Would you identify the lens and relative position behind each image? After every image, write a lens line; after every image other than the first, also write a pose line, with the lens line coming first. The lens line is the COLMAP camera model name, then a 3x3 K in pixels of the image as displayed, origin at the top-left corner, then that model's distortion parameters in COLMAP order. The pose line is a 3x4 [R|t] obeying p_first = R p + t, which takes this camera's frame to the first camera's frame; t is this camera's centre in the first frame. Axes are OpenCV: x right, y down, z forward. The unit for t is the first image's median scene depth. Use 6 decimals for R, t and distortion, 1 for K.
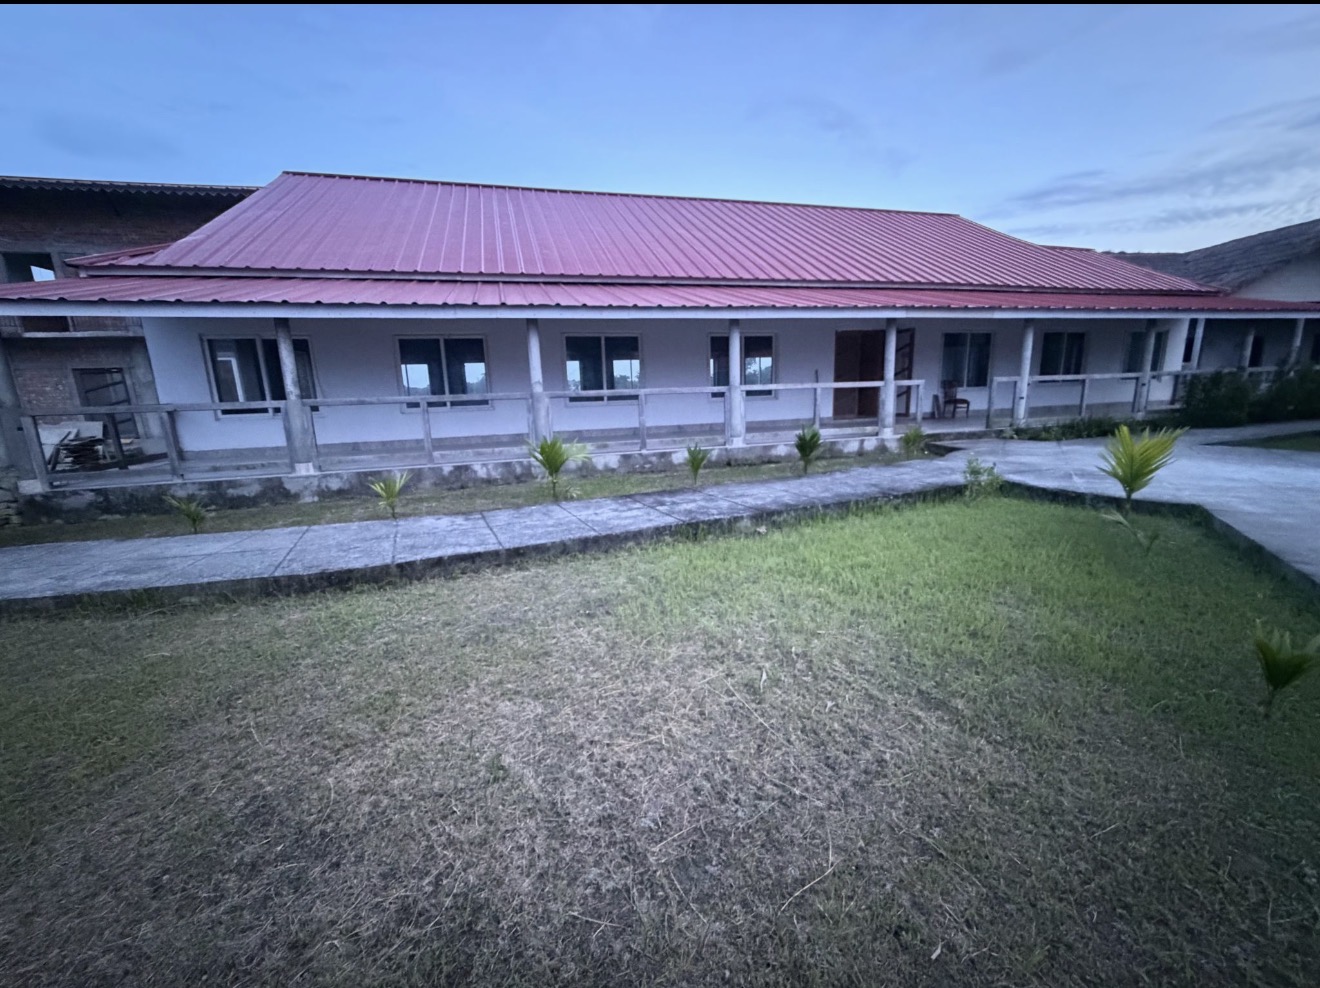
lens RADIAL K [[515.5, 0, 660.0], [0, 515.5, 494.0], [0, 0, 1]] dist [0.002260, -0.000057]
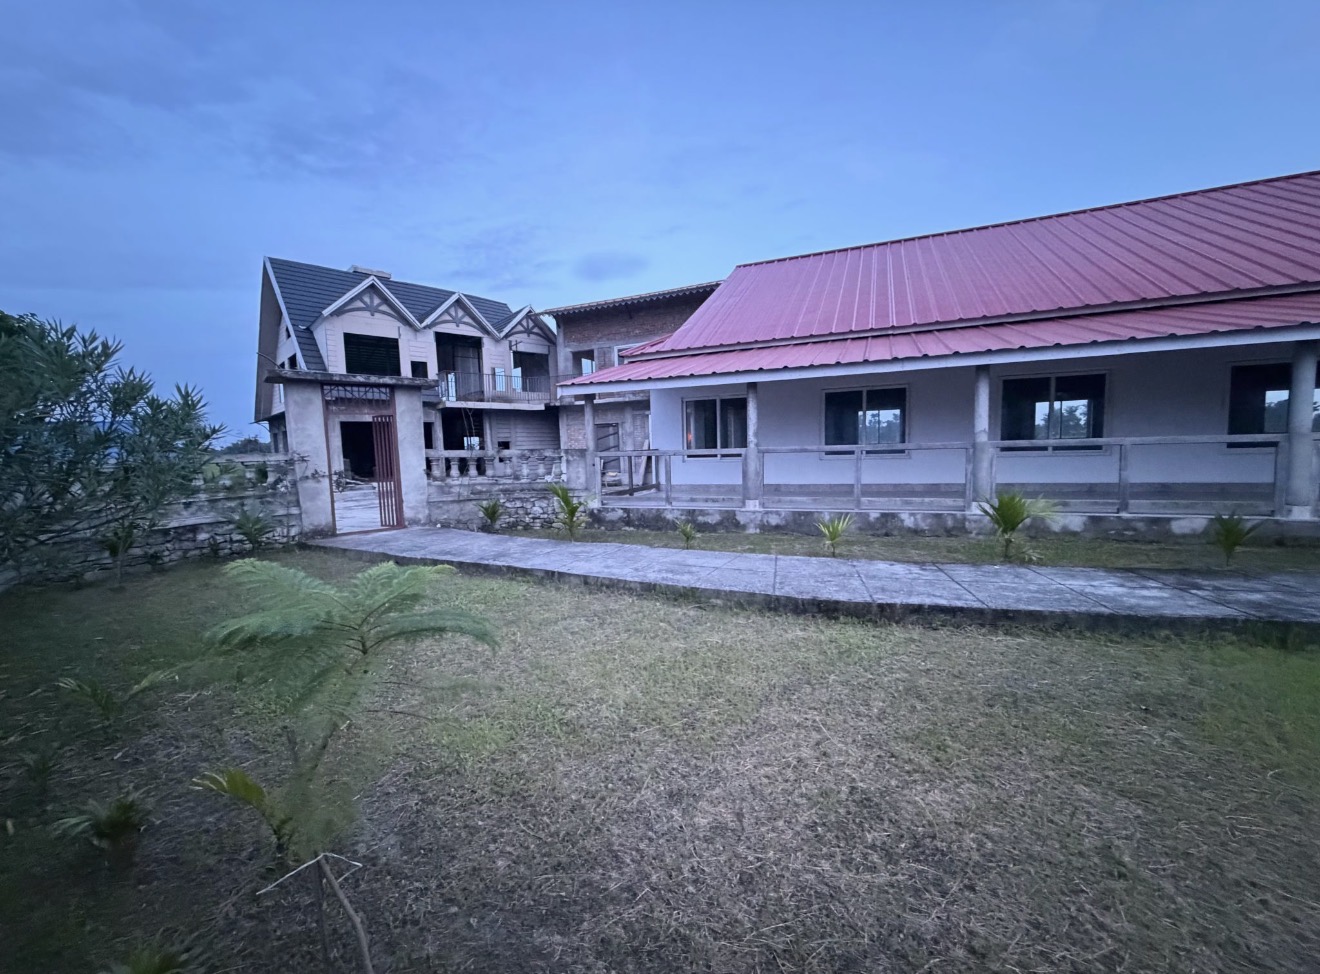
lens RADIAL K [[522.6, 0, 660.0], [0, 522.6, 487.0], [0, 0, 1]] dist [0.001463, 0.000376]
pose [[0.797286, 0.055195, -0.601073, -0.193971], [-0.115417, 0.991377, -0.062057, 0.013639], [0.592465, 0.118851, 0.796781, -0.123770]]
